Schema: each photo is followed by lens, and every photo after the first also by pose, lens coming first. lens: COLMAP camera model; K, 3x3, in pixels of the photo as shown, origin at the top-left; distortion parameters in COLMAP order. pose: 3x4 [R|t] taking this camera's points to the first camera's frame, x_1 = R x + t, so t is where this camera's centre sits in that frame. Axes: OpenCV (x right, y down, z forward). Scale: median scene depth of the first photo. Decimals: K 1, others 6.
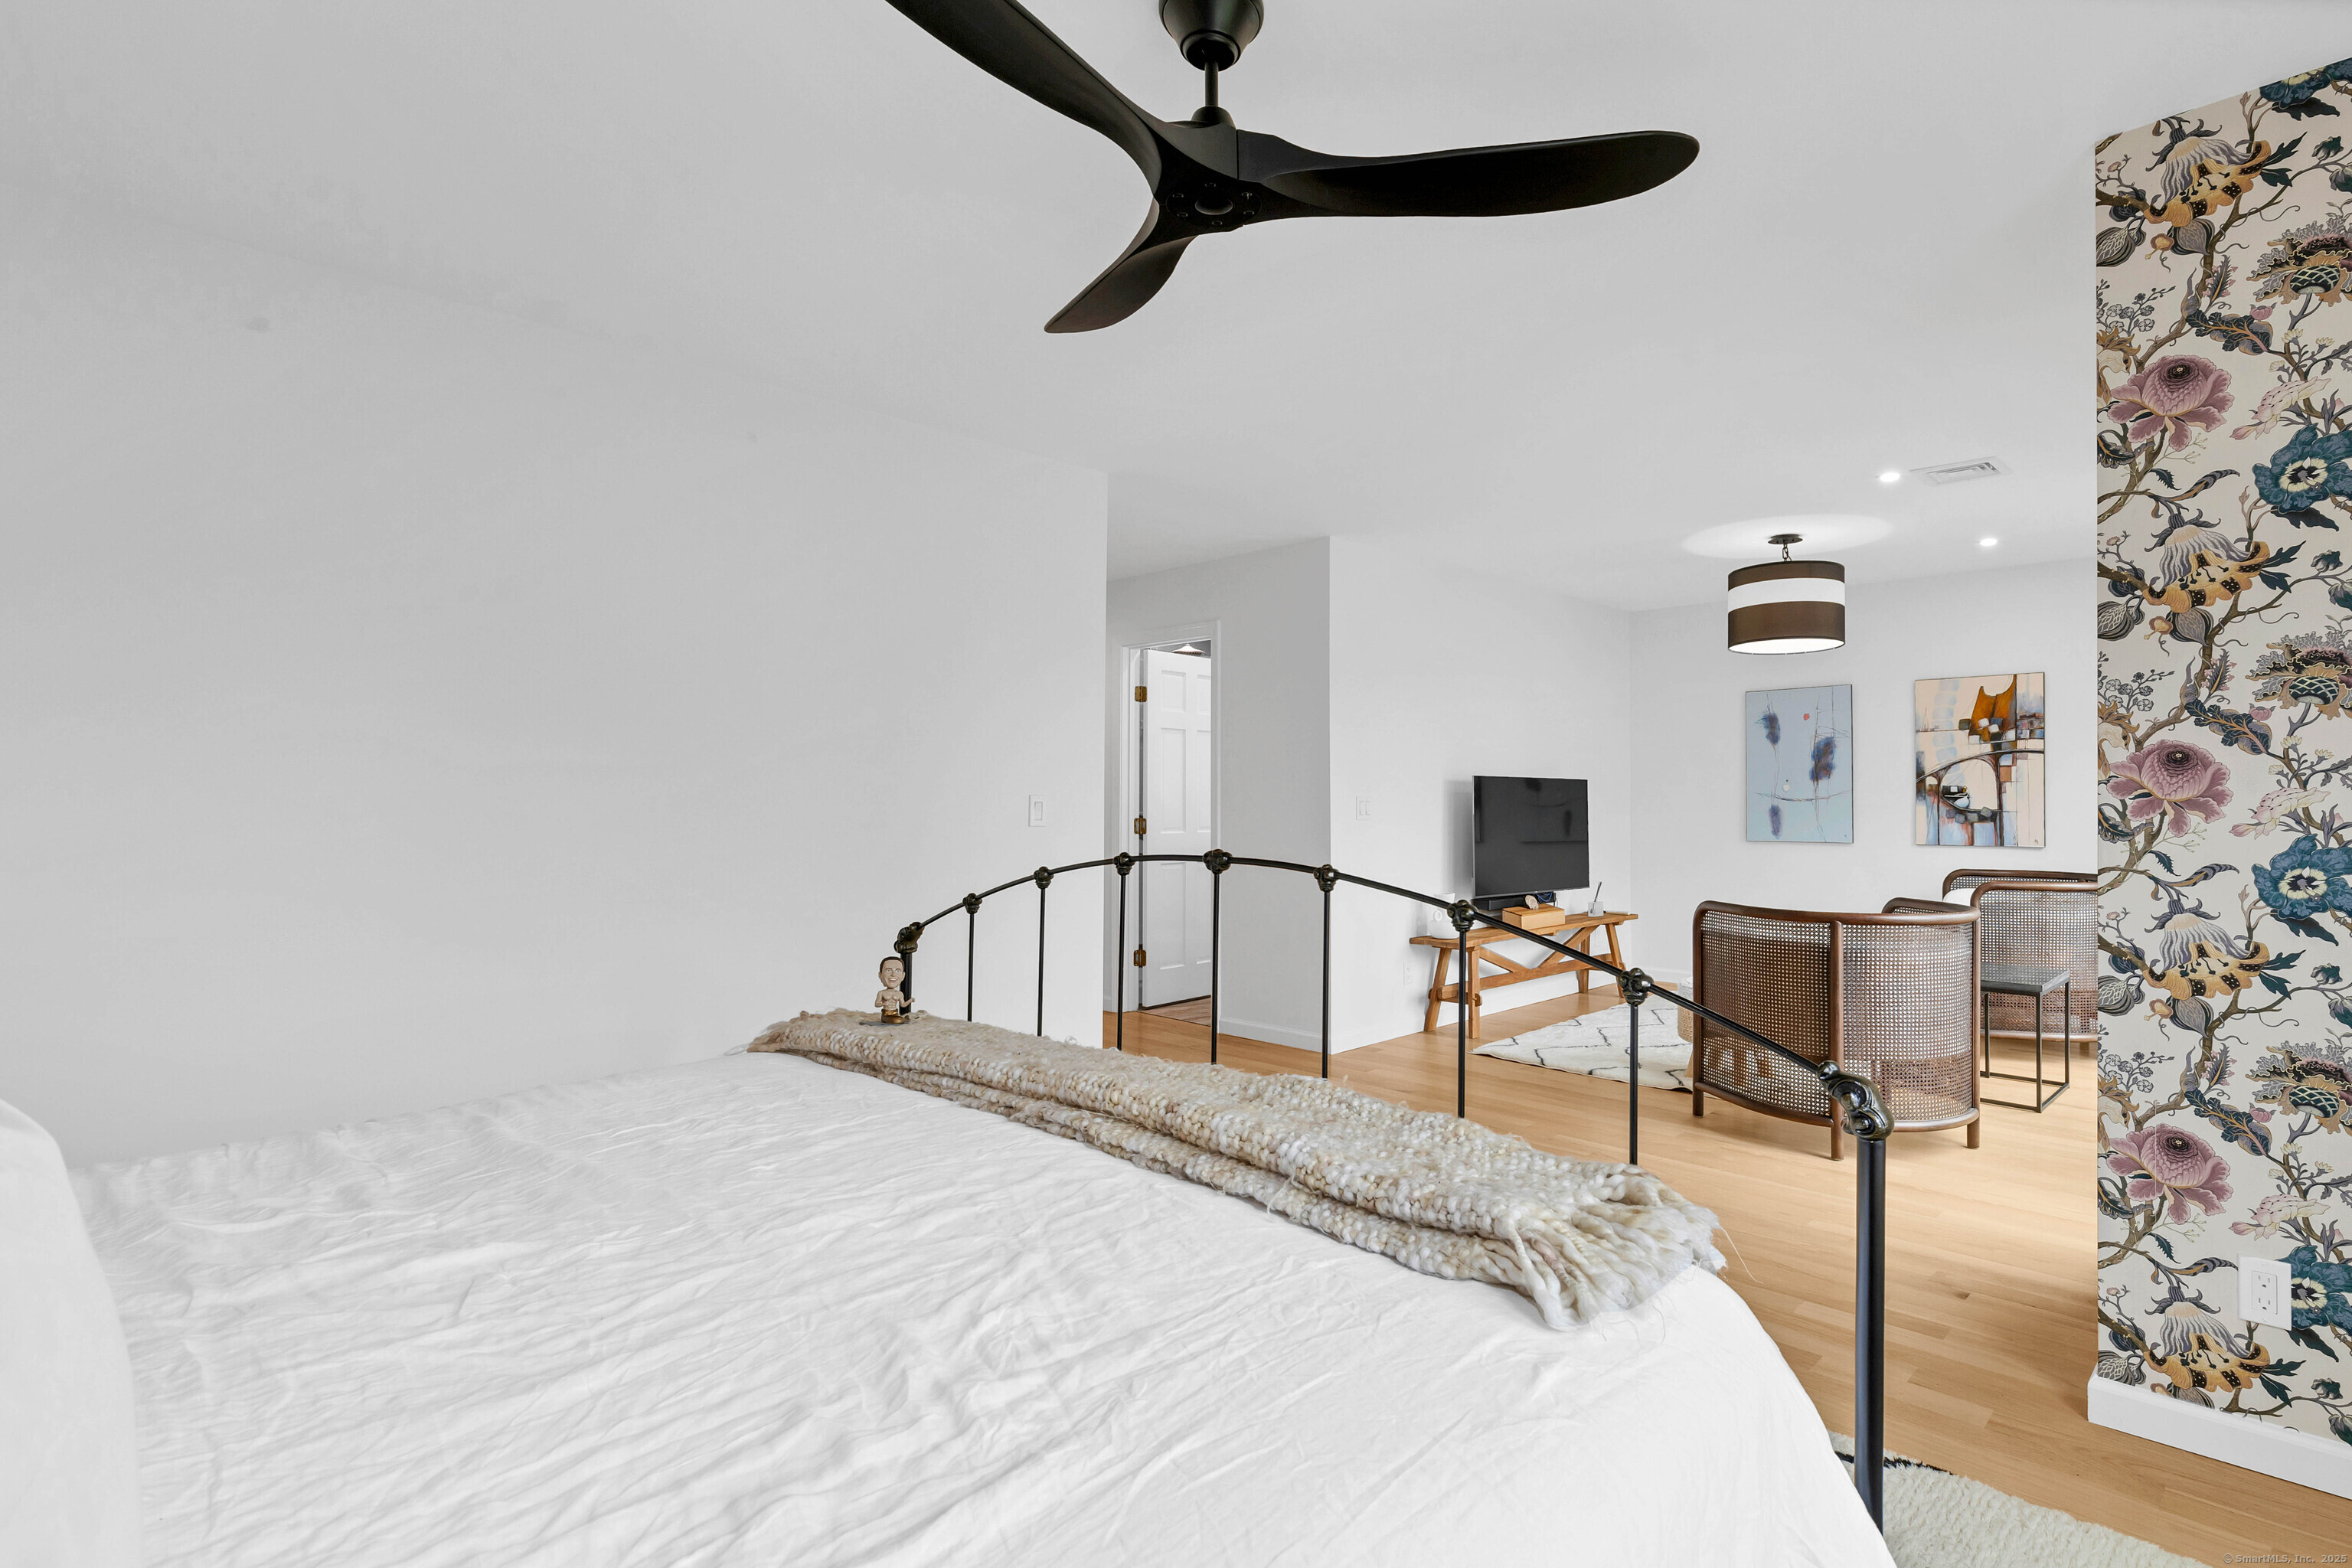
lens RADIAL K [[1124.9, 0, 1295.2], [0, 1124.9, 794.5], [0, 0, 1]] dist [-0.011586, -0.000054]
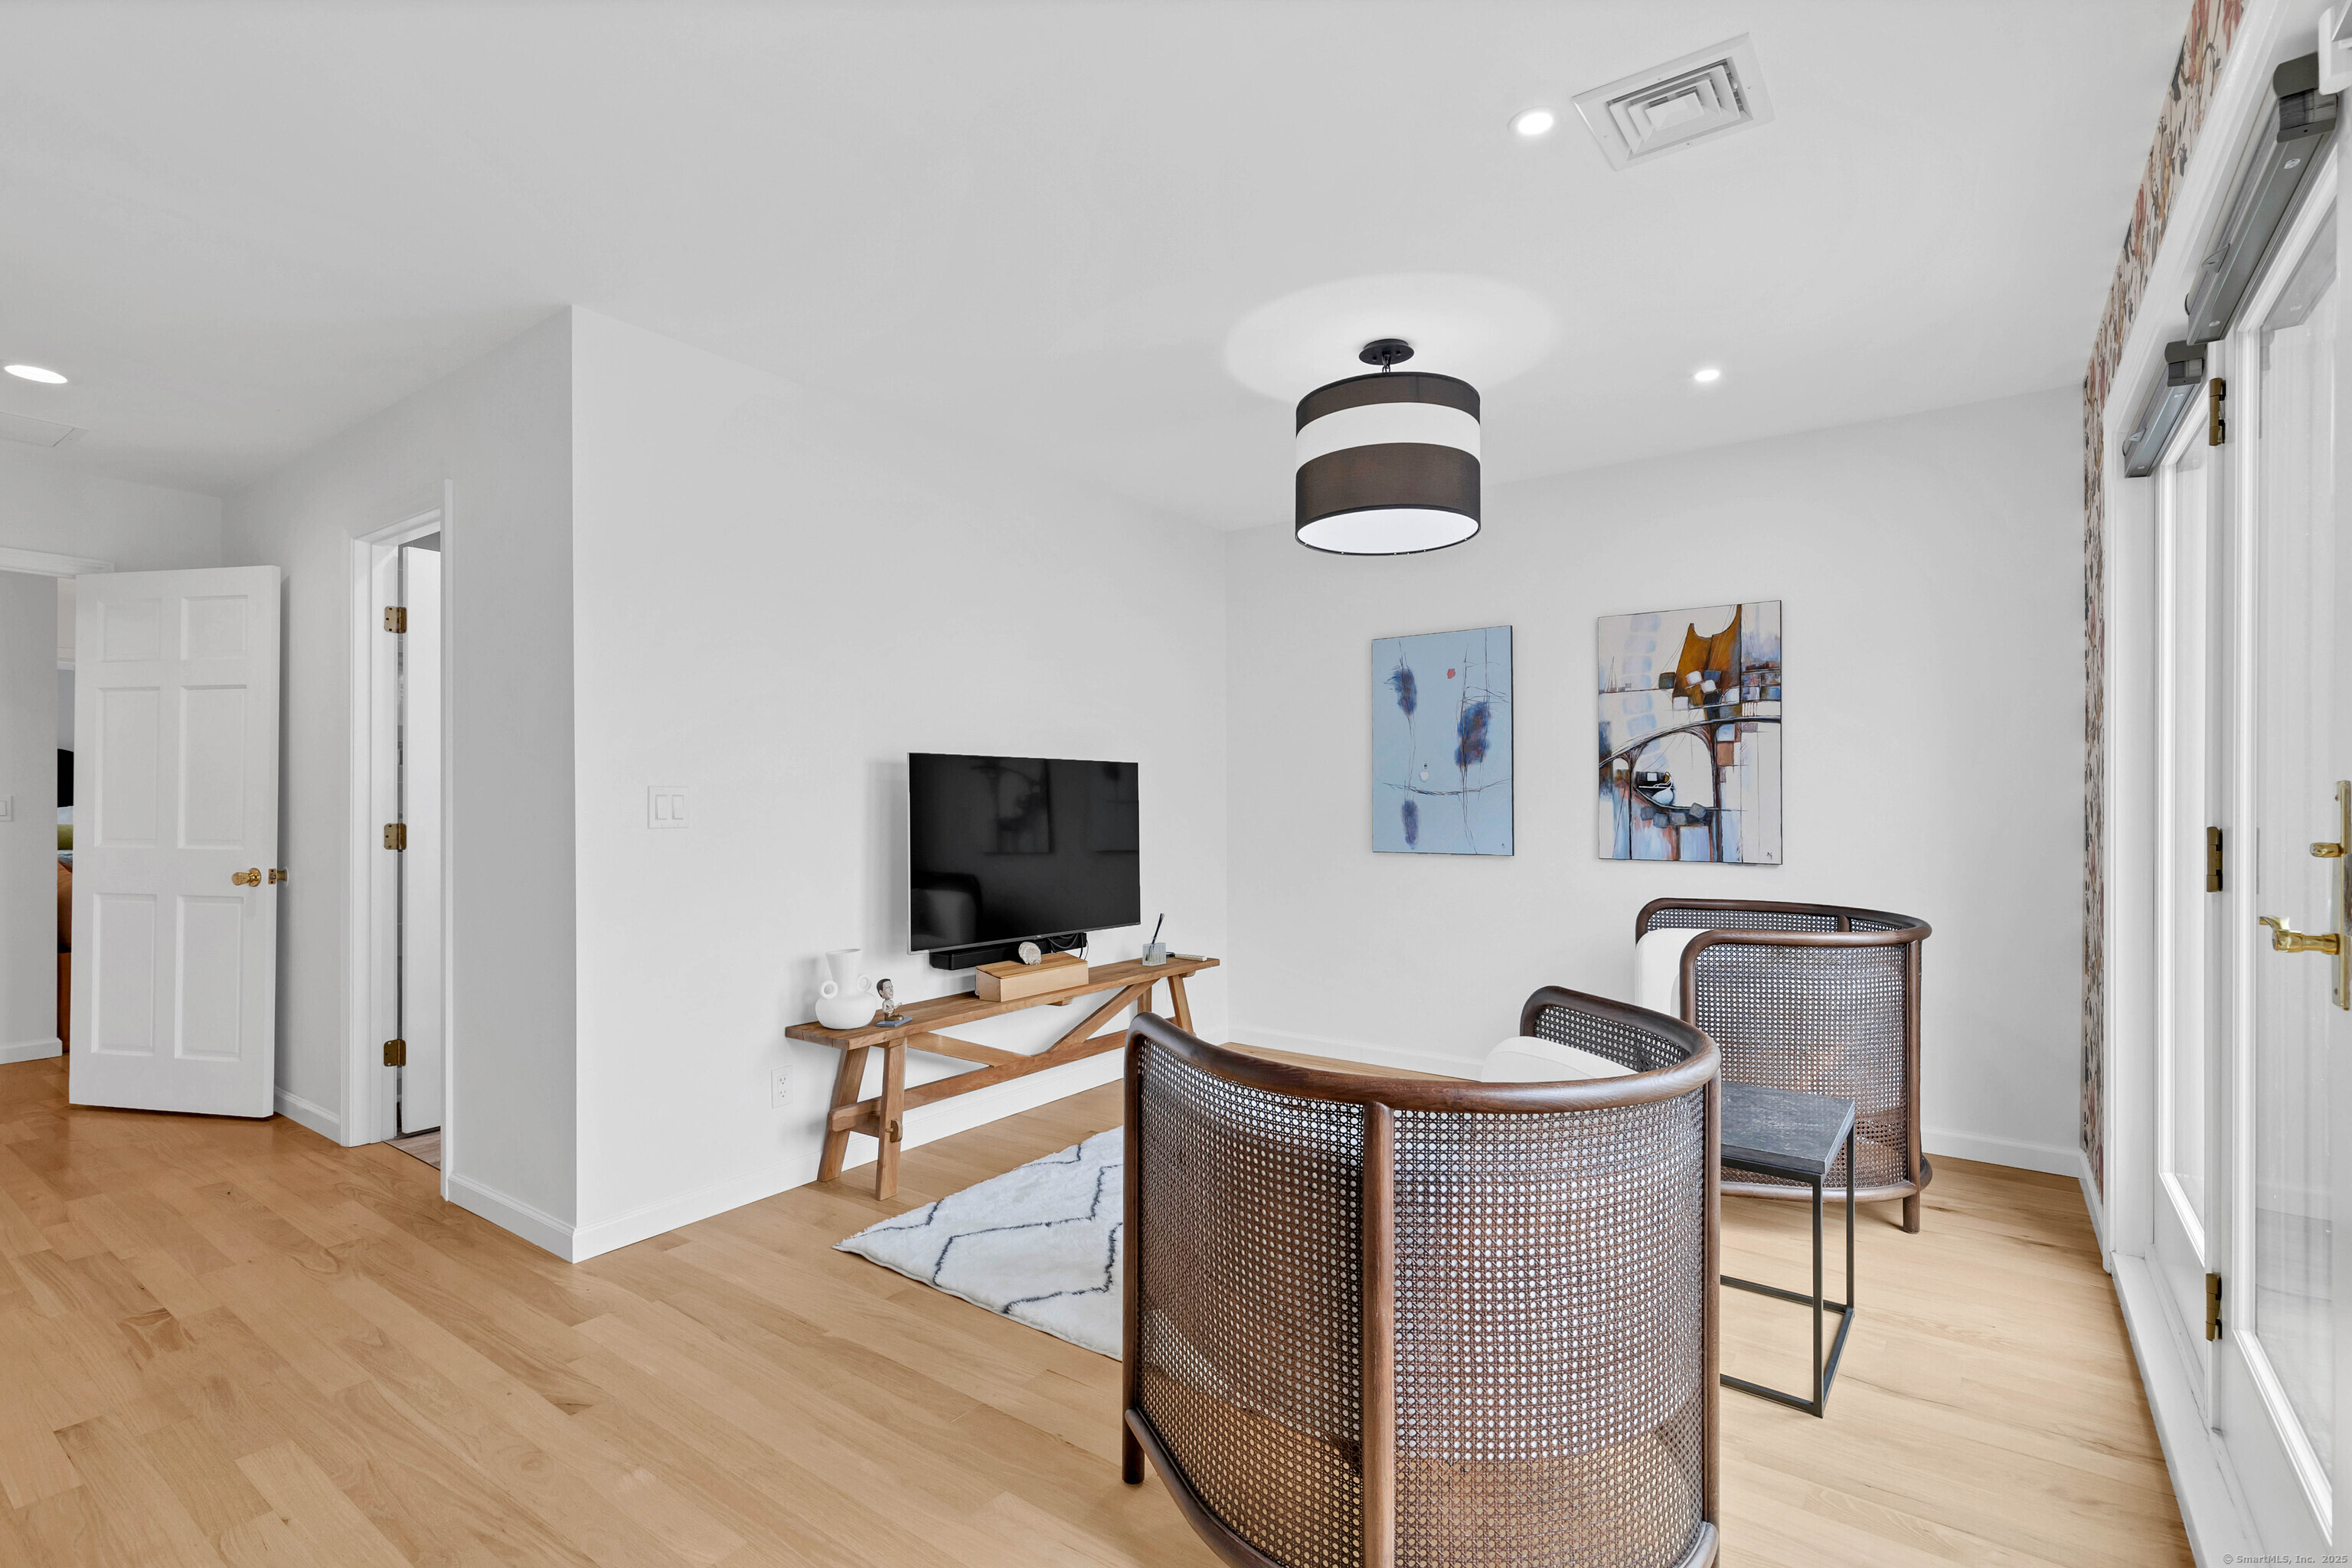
lens RADIAL K [[1058.2, 0, 1198.3], [0, 1058.2, 794.3], [0, 0, 1]] dist [0.005668, -0.000150]
pose [[0.991308, -0.000780, 0.131561, 0.236194], [0.000253, 0.999992, 0.004017, 0.003149], [-0.131563, -0.003949, 0.991300, 0.408735]]
